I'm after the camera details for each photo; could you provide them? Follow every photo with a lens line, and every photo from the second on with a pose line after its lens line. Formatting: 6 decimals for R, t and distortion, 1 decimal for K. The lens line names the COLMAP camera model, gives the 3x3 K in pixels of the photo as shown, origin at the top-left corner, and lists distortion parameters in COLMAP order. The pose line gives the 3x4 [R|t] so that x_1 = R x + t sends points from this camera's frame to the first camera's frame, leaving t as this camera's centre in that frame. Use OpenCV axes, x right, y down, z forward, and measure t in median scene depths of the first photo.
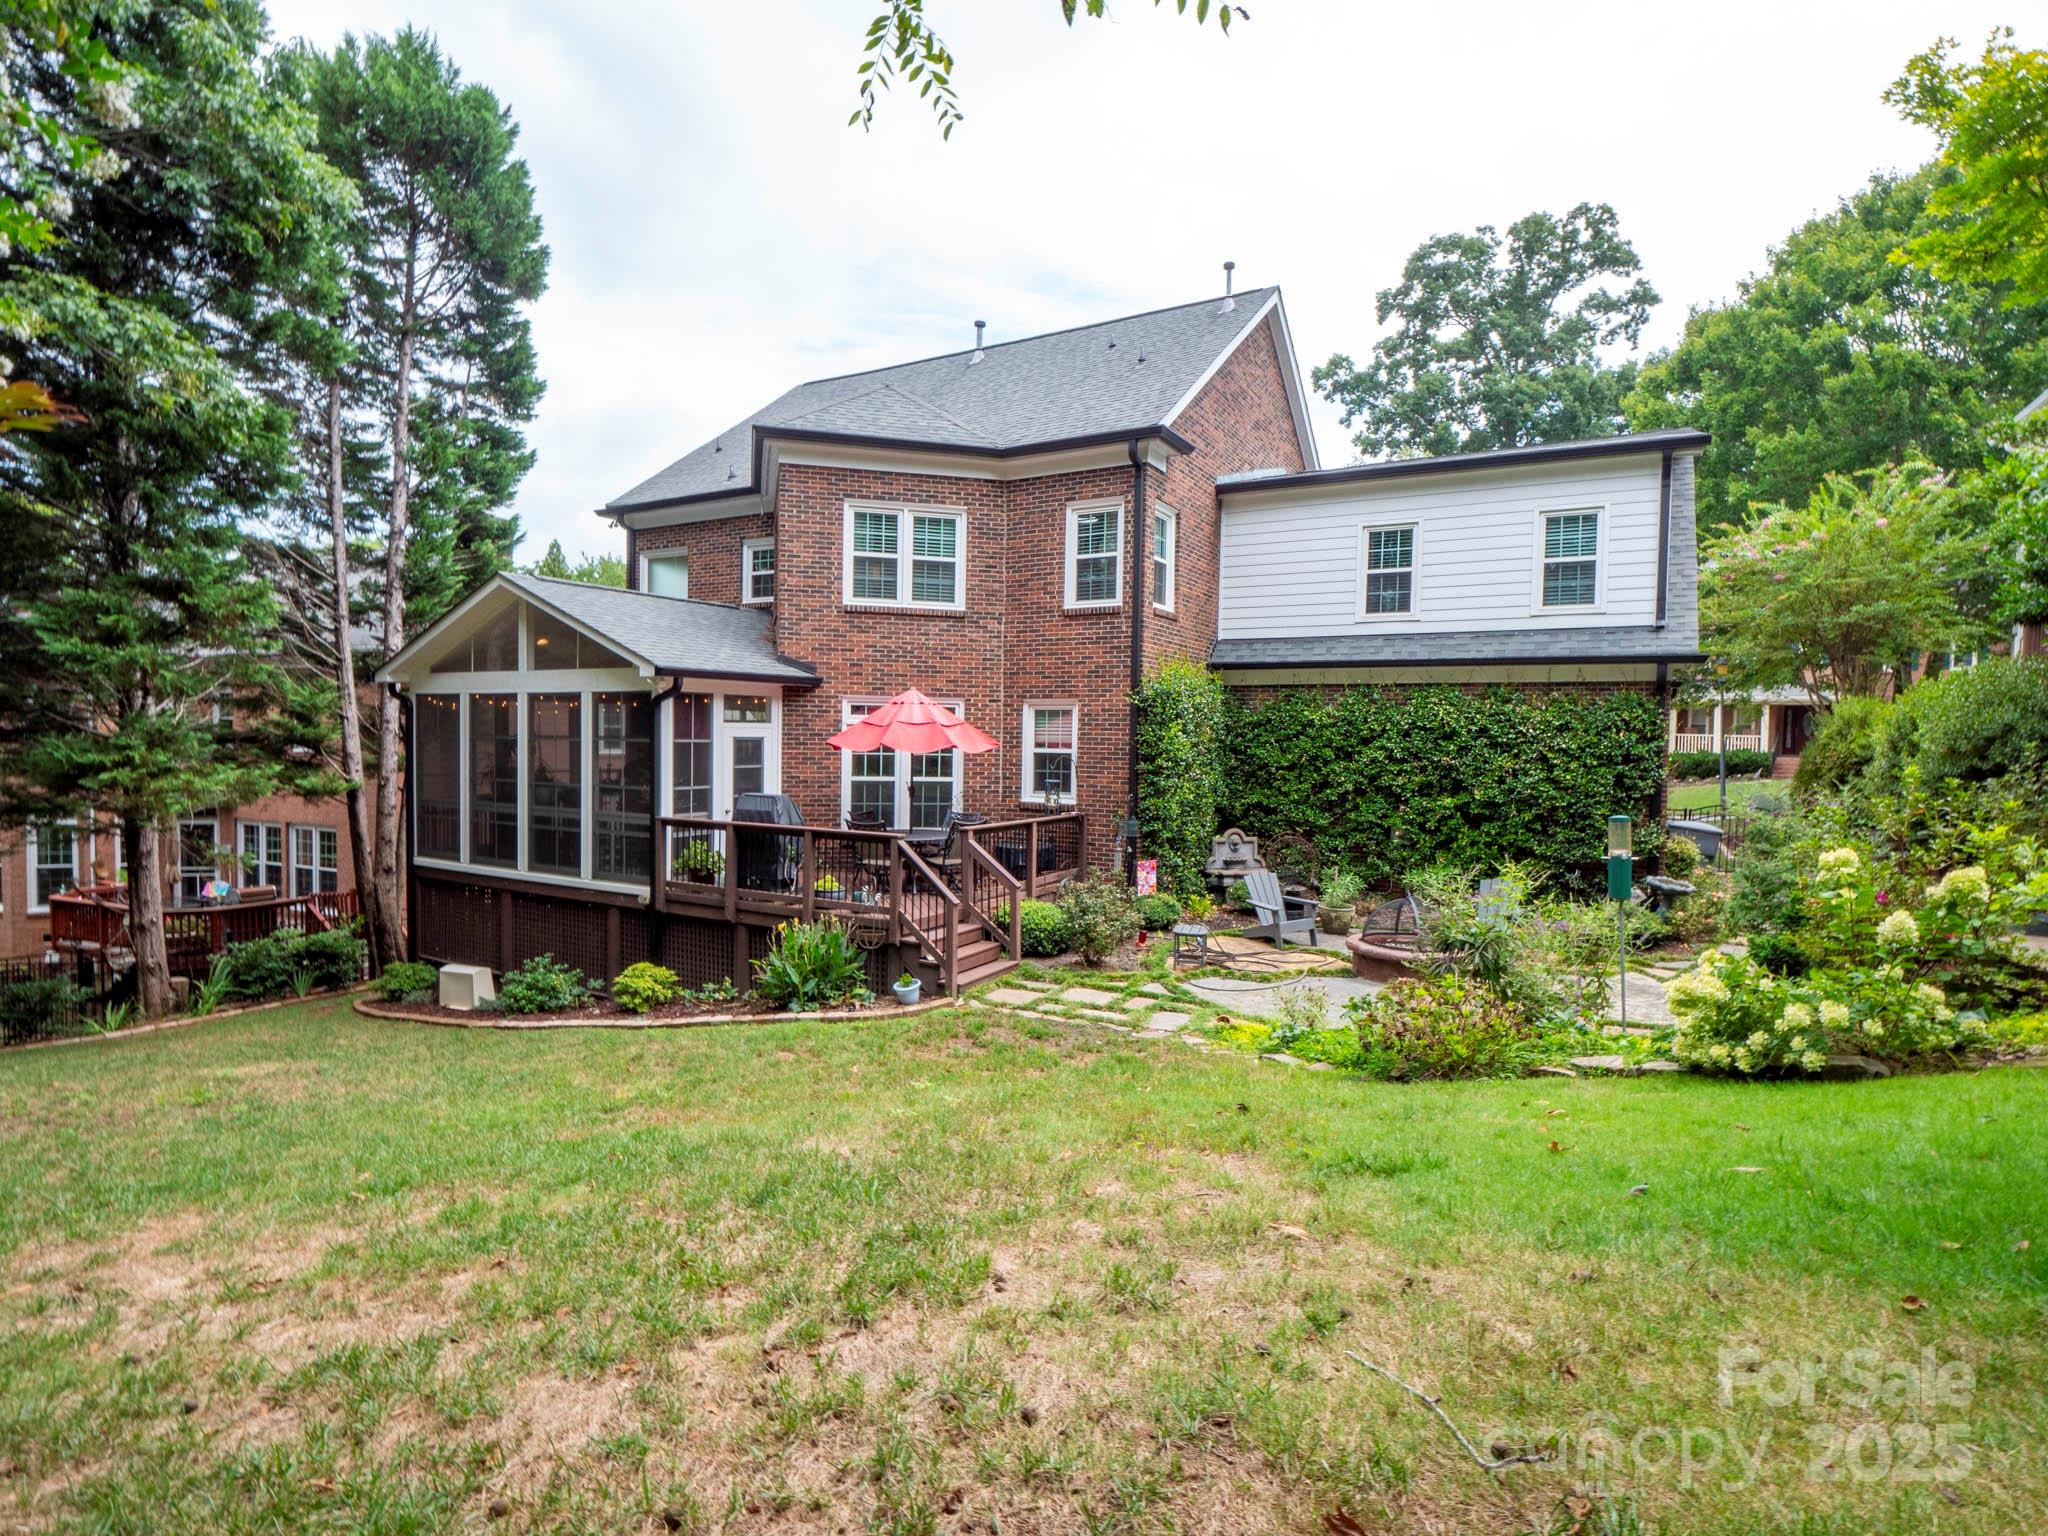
lens RADIAL K [[1017.8, 0, 1017.3], [0, 1017.8, 775.2], [0, 0, 1]] dist [-0.004410, -0.001013]
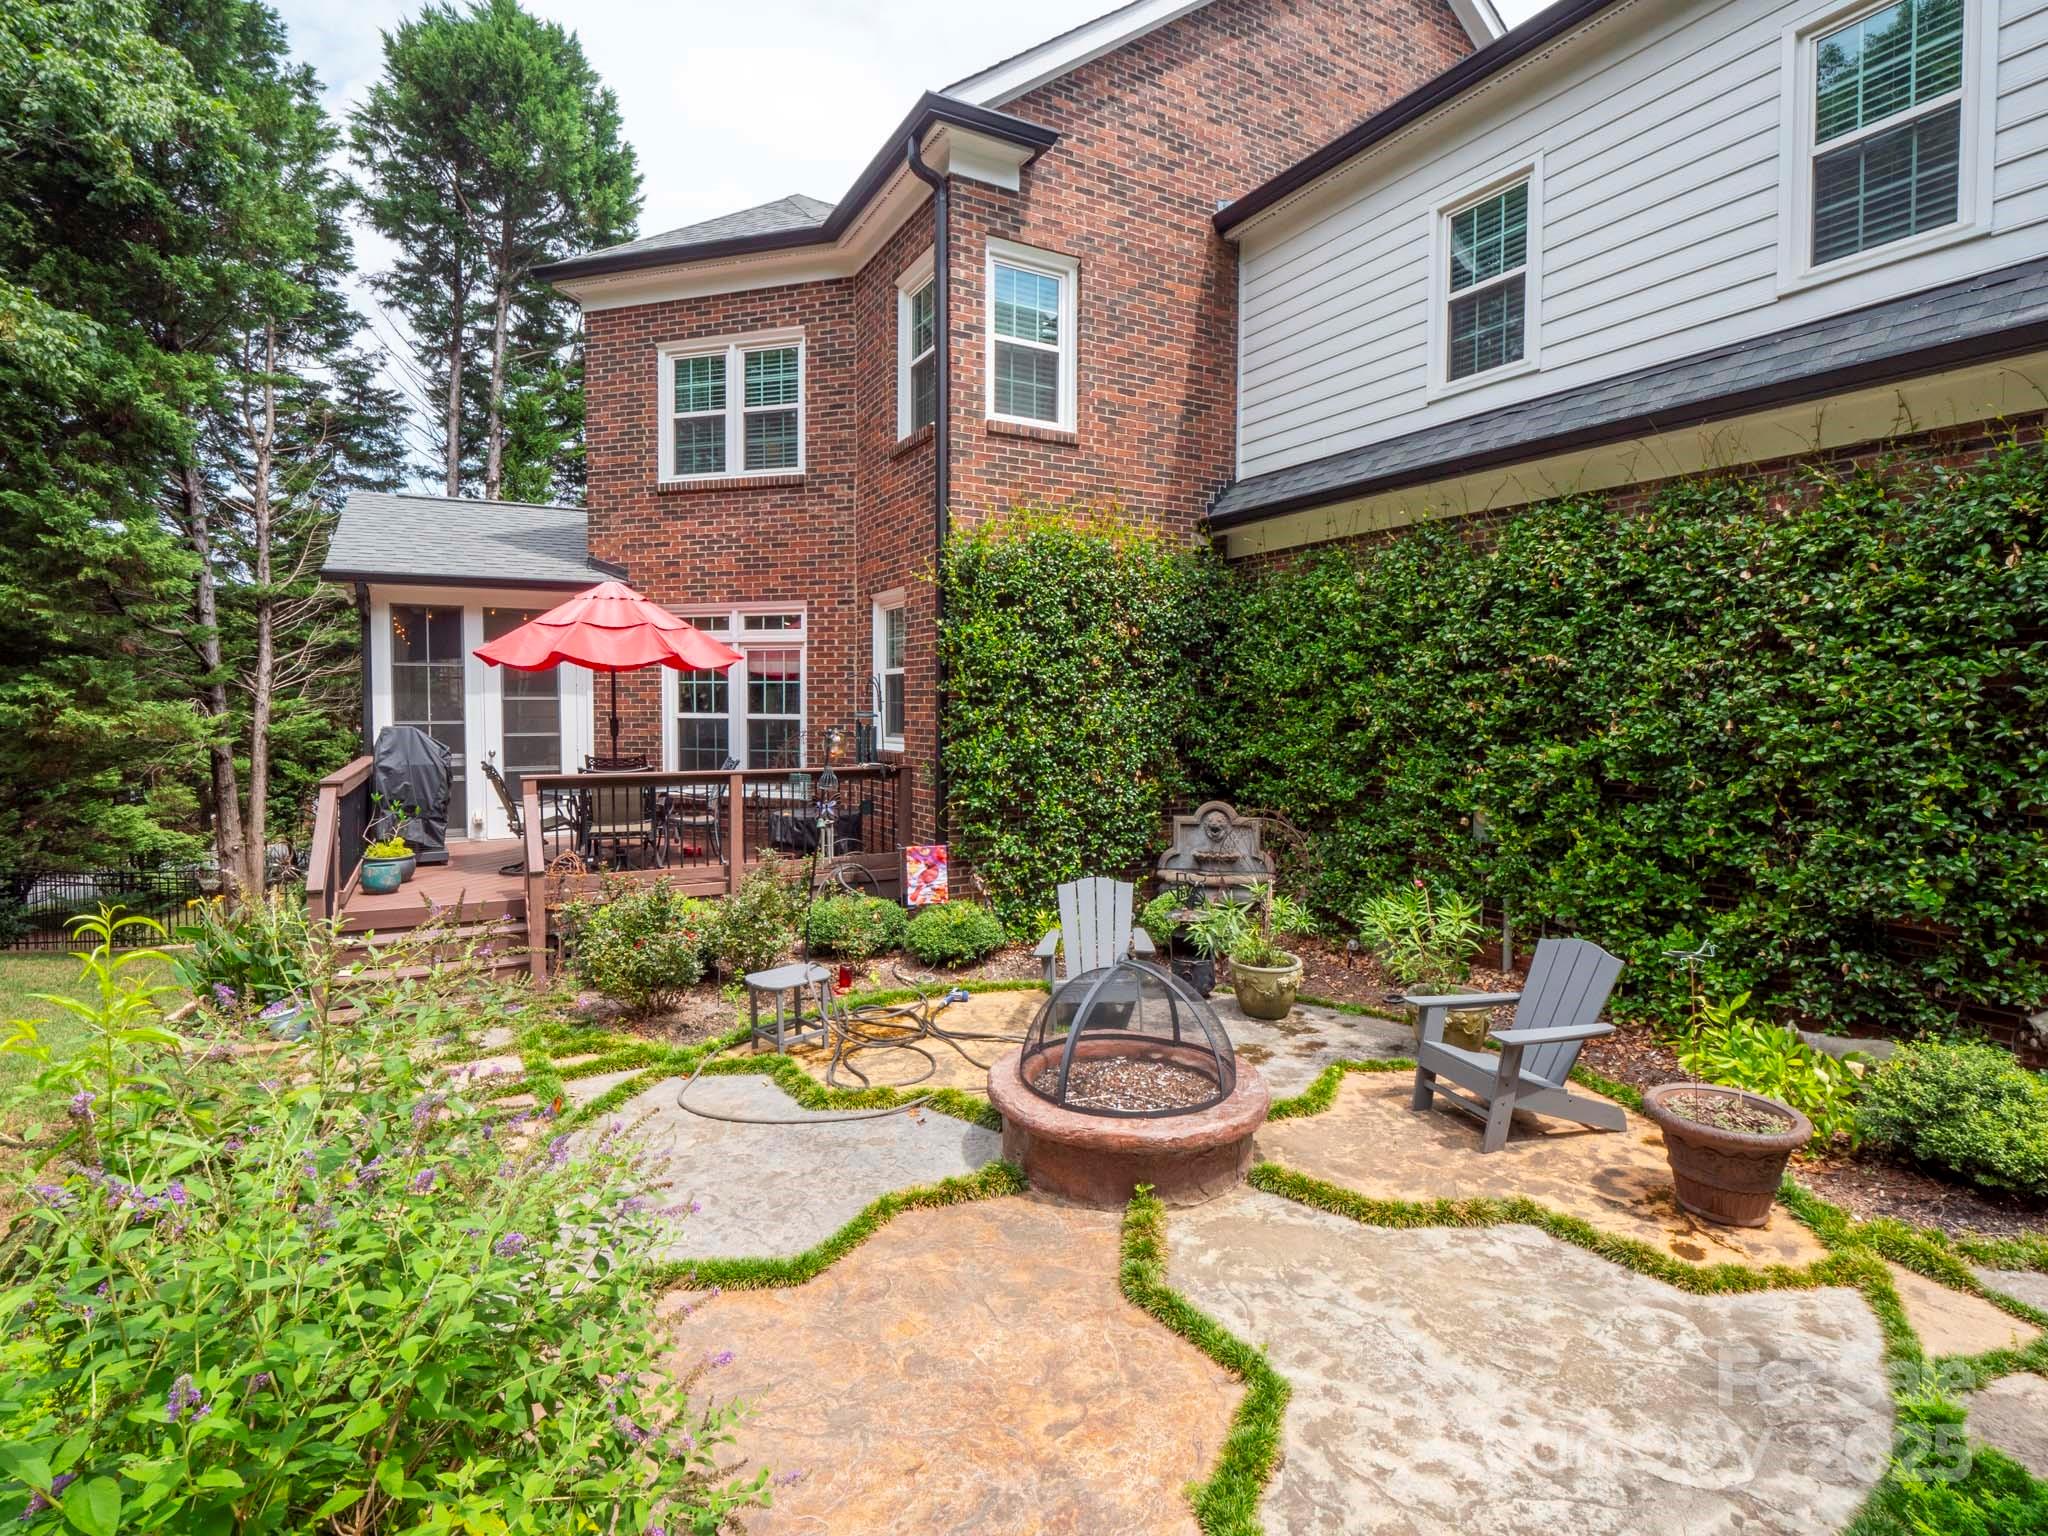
lens RADIAL K [[996.9, 0, 1018.9], [0, 996.9, 754.6], [0, 0, 1]] dist [-0.023875, -0.000563]
pose [[0.859376, 0.011054, -0.511224, 0.437668], [-0.008397, 0.999937, 0.007505, 0.024791], [0.511275, -0.002157, 0.859415, 0.500964]]
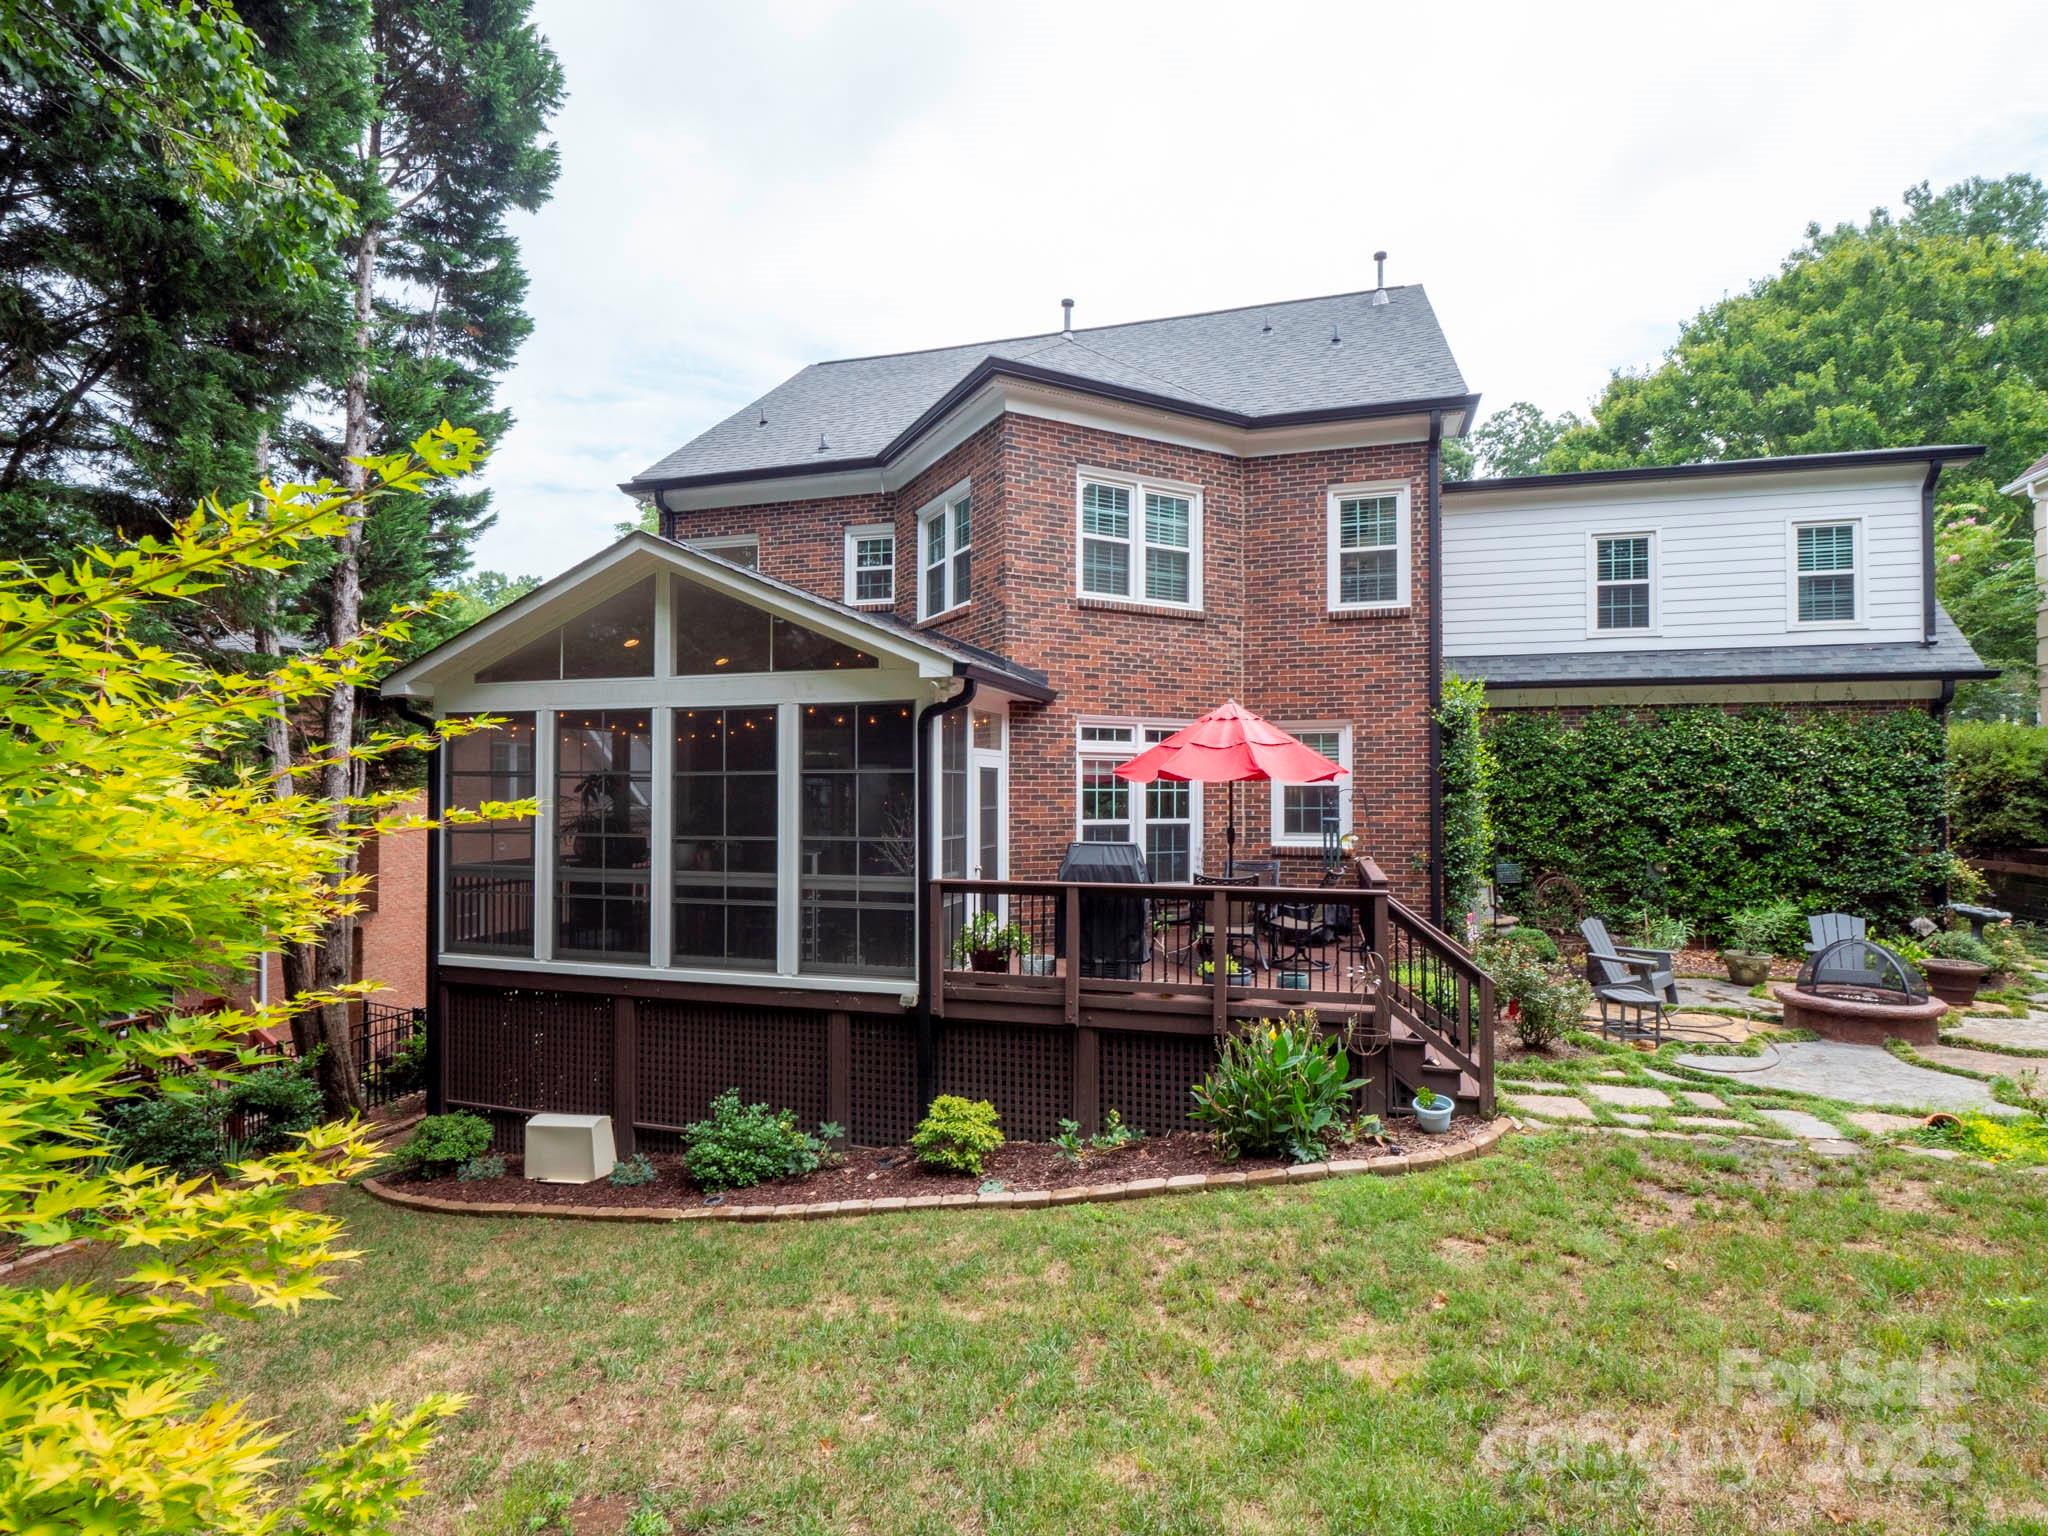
lens RADIAL K [[1005.3, 0, 1028.6], [0, 1005.3, 773.9], [0, 0, 1]] dist [0.000534, -0.014964]
pose [[0.972622, -0.011467, 0.232110, -0.384791], [0.023740, 0.998459, -0.050154, 0.004134], [-0.231177, 0.054292, 0.971396, 0.267106]]
